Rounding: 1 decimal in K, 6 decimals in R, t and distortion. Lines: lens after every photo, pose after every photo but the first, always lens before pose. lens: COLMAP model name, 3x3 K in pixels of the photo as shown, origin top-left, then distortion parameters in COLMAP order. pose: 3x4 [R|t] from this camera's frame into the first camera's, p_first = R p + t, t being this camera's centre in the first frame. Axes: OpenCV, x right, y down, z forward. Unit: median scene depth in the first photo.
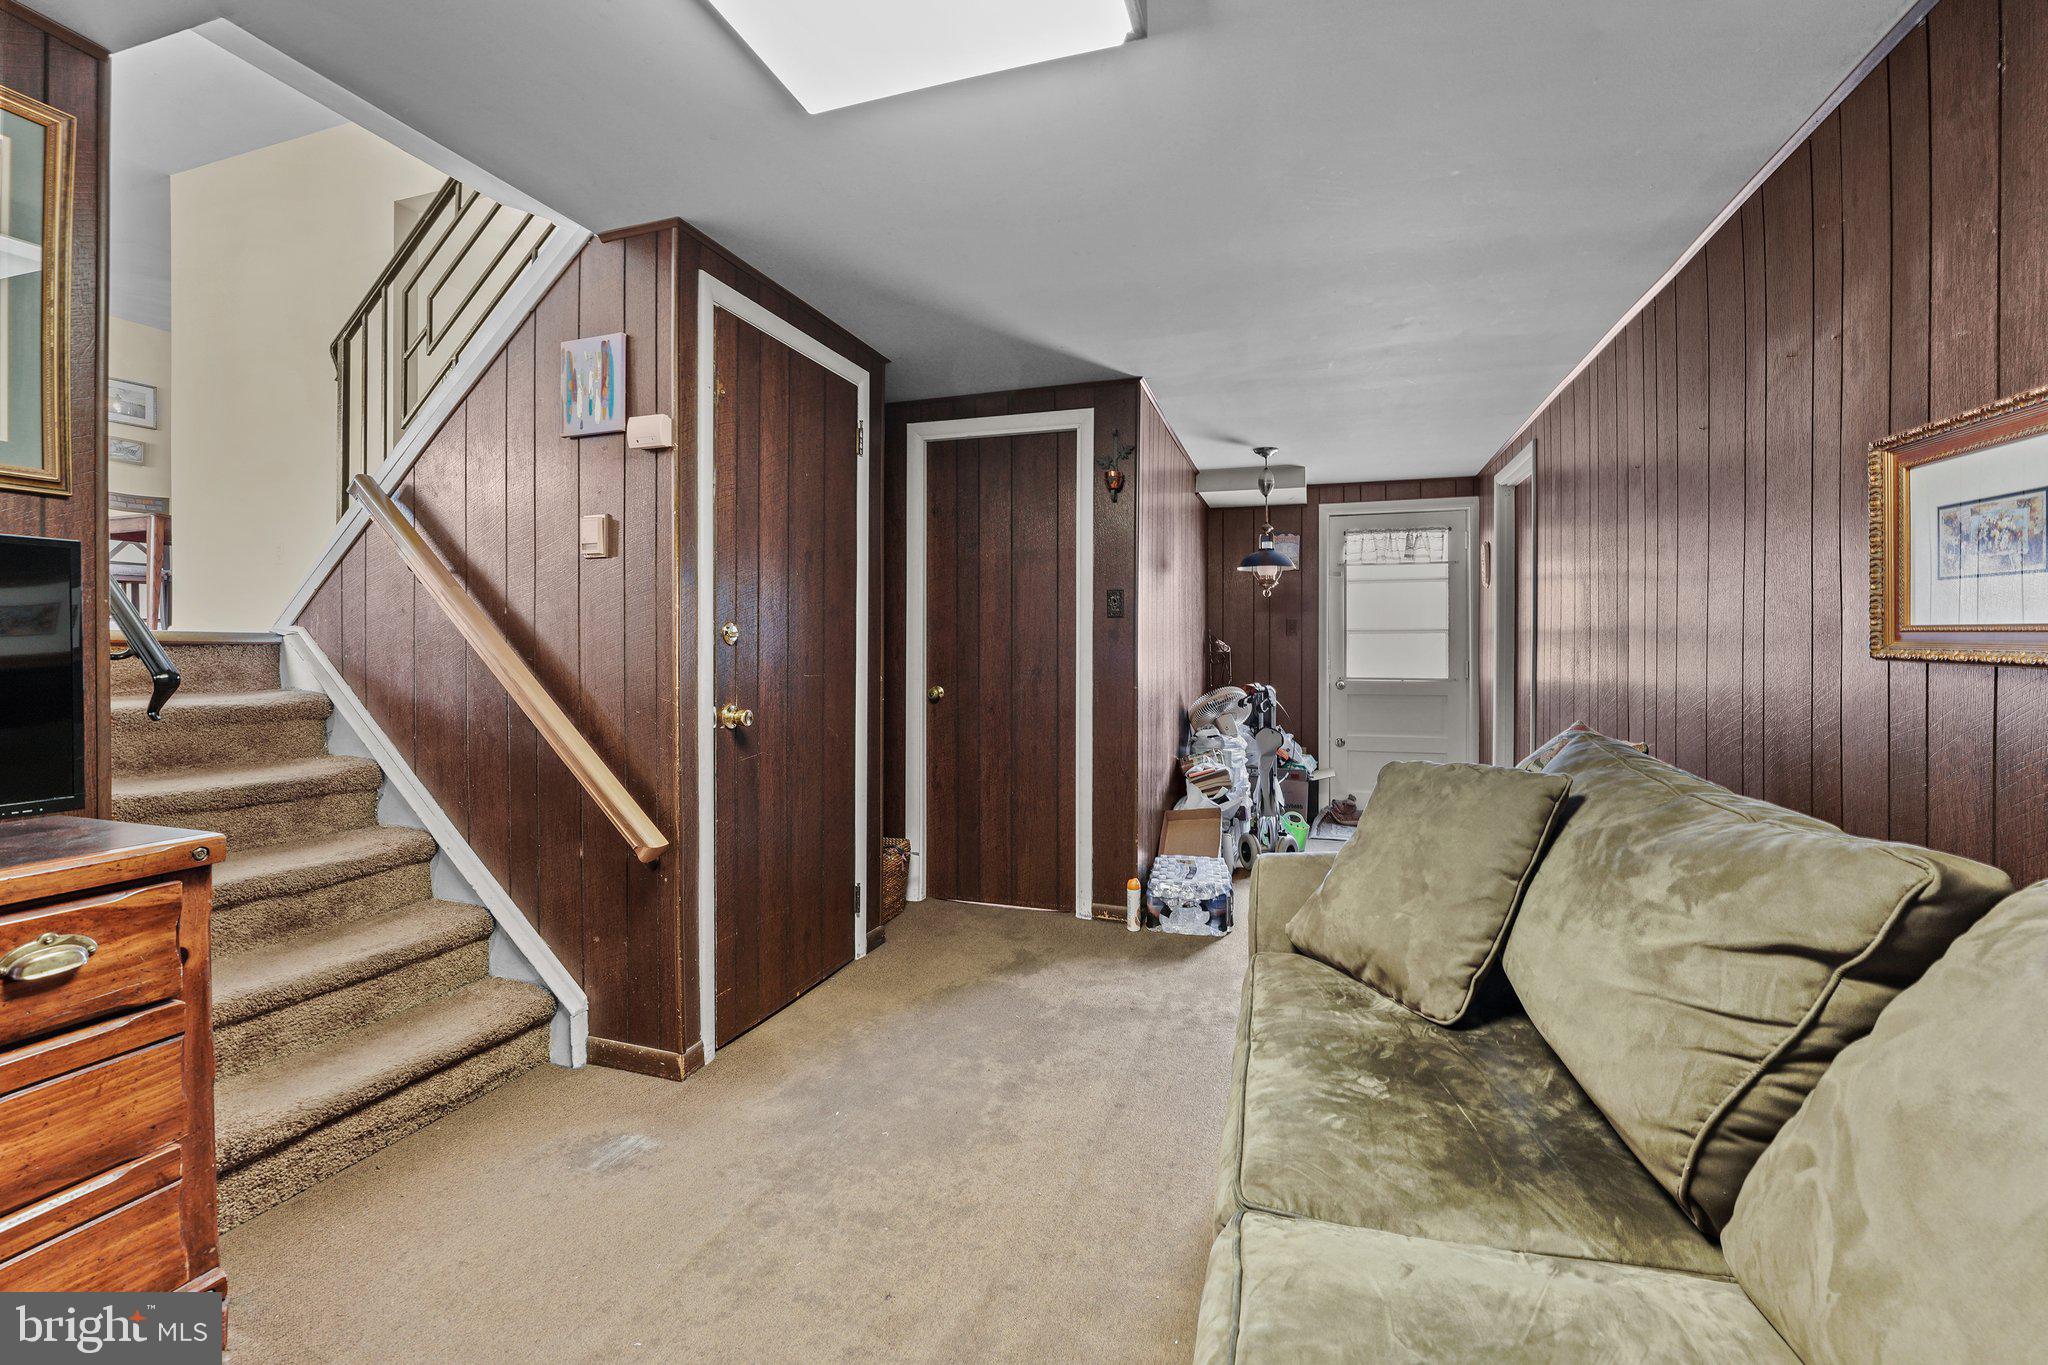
lens RADIAL K [[867.5, 0, 1028.1], [0, 867.5, 654.7], [0, 0, 1]] dist [-0.010809, 0.000022]
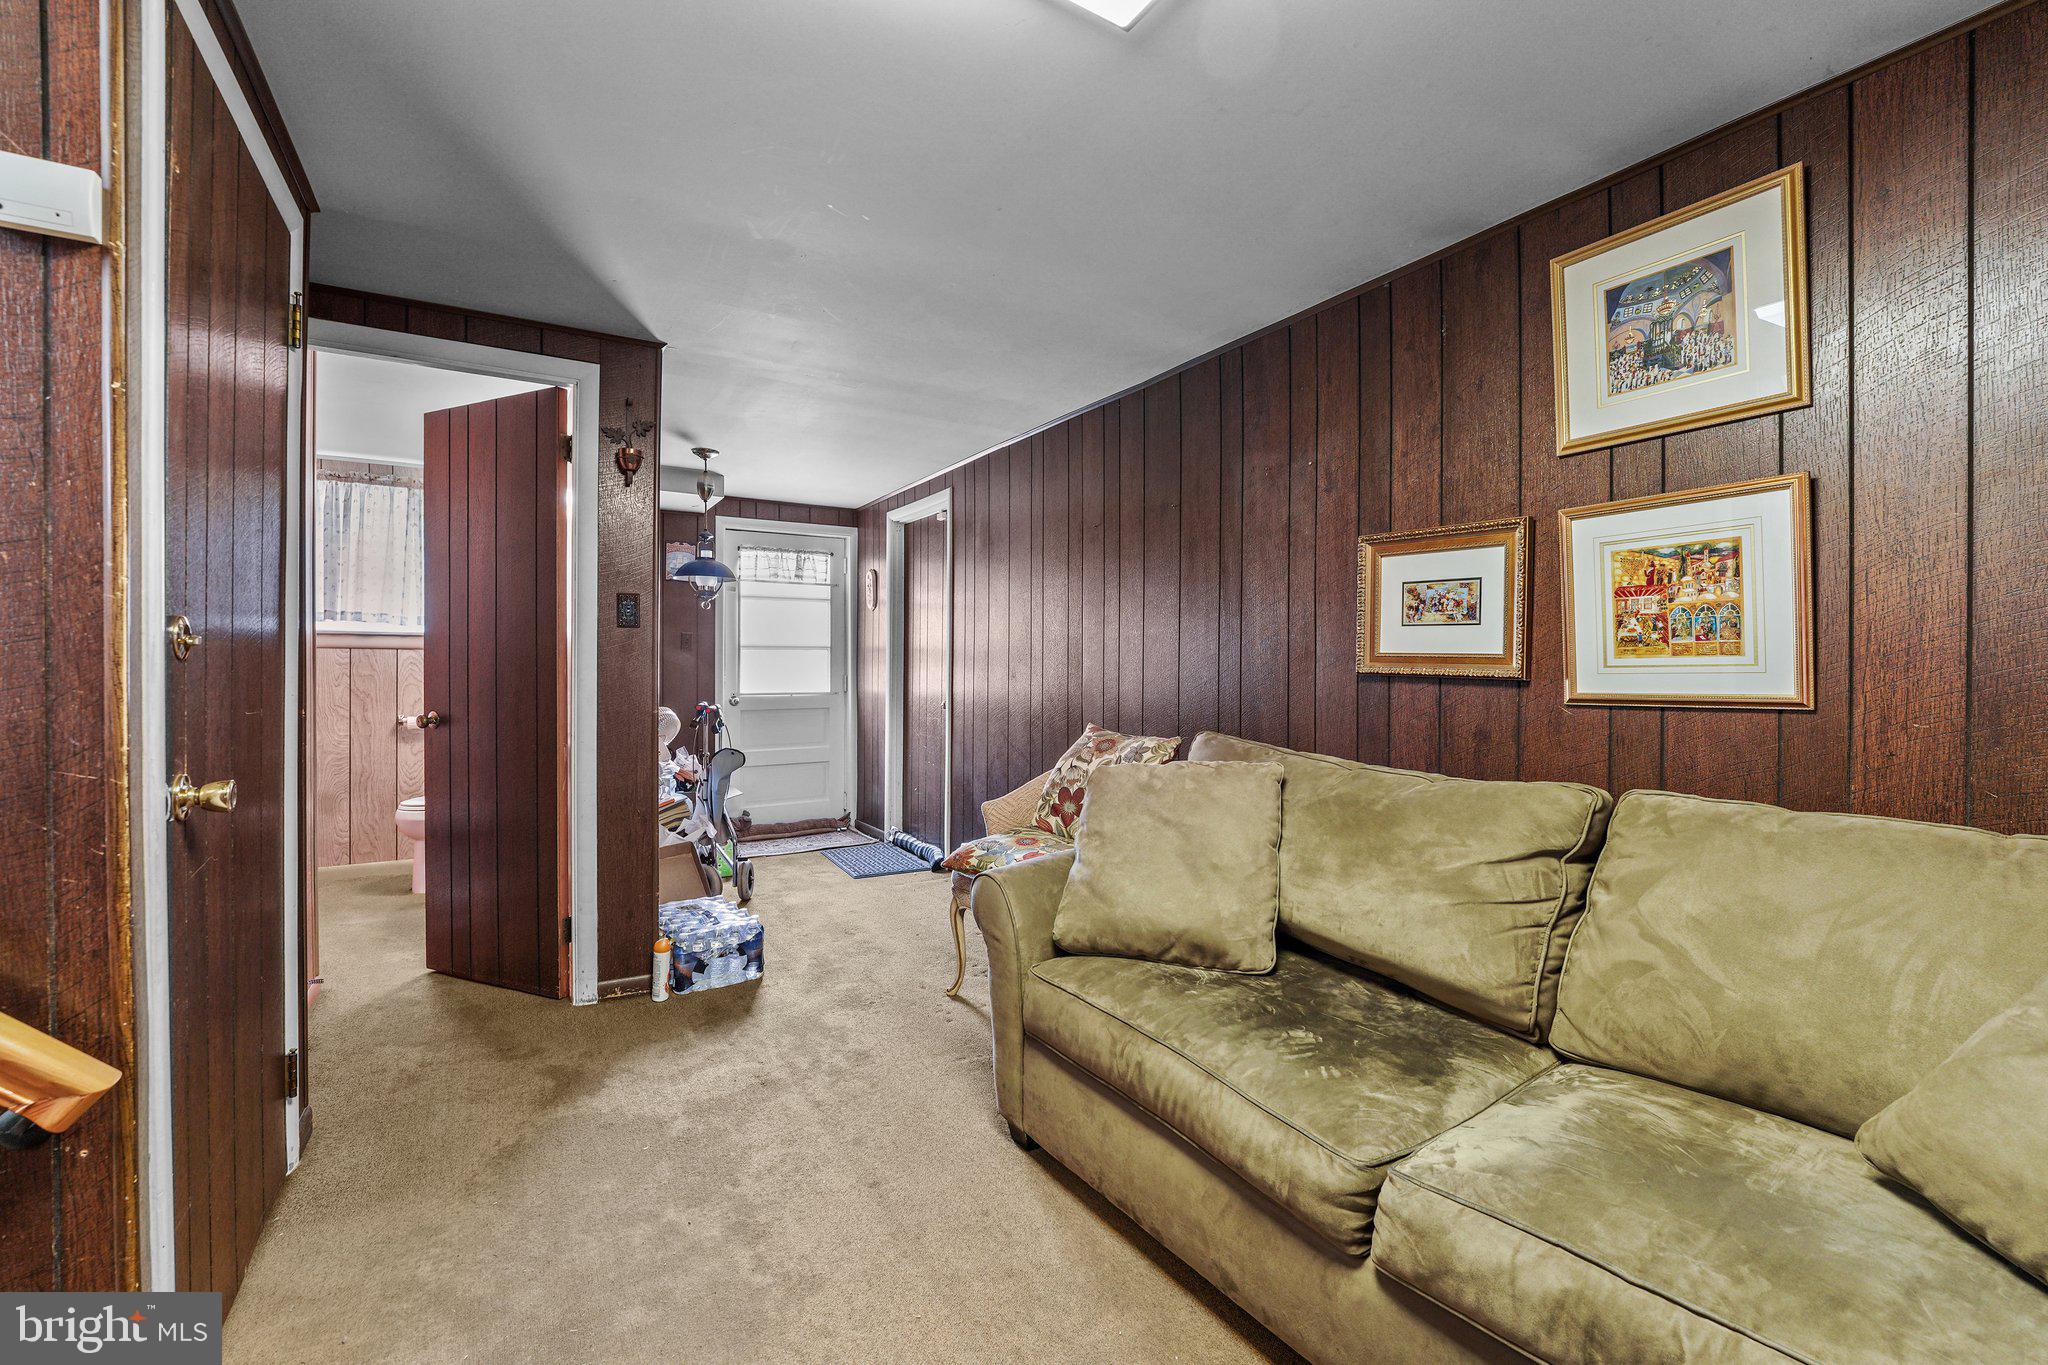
lens RADIAL K [[854.4, 0, 1018.6], [0, 854.4, 673.5], [0, 0, 1]] dist [-0.013694, -0.000100]
pose [[0.651854, -0.006838, 0.758313, -0.305983], [0.003118, 0.999975, 0.006337, -0.003636], [-0.758338, -0.001767, 0.651859, 0.219421]]
